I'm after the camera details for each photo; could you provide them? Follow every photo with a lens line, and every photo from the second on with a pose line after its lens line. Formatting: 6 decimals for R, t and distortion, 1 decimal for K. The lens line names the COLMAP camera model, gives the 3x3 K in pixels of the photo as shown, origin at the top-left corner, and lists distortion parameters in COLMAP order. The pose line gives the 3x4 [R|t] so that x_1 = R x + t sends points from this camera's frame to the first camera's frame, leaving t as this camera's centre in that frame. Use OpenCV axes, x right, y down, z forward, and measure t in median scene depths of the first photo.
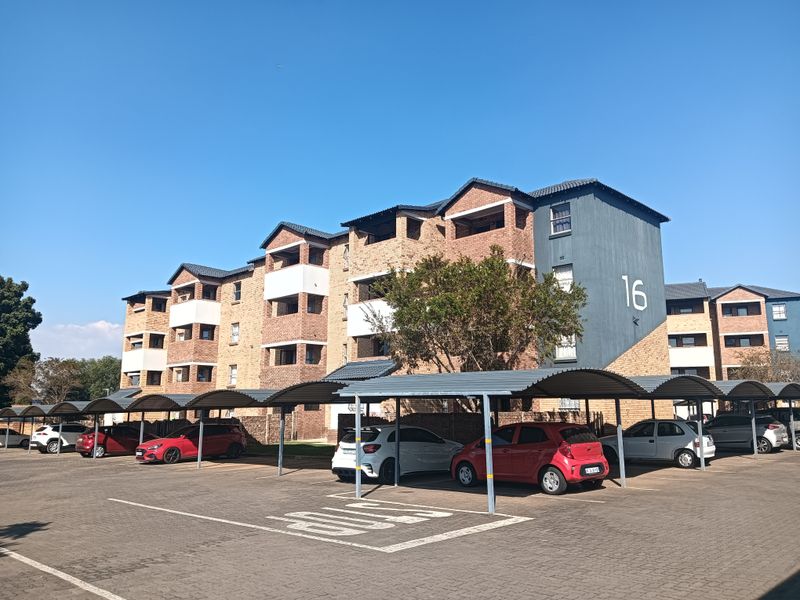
lens RADIAL K [[637.5, 0, 400.0], [0, 637.5, 300.0], [0, 0, 1]] dist [0.121202, -0.310982]
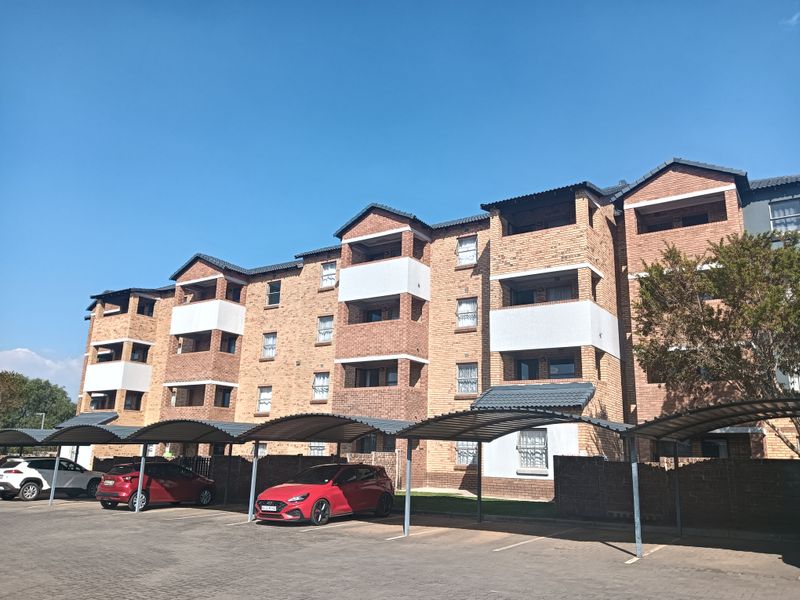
lens RADIAL K [[635.6, 0, 397.5], [0, 635.6, 298.3], [0, 0, 1]] dist [0.118351, -0.239137]
pose [[0.982194, 0.072367, 0.173373, -0.255716], [-0.060089, 0.995367, -0.075060, 0.045665], [-0.178002, 0.063306, 0.981992, 0.215610]]
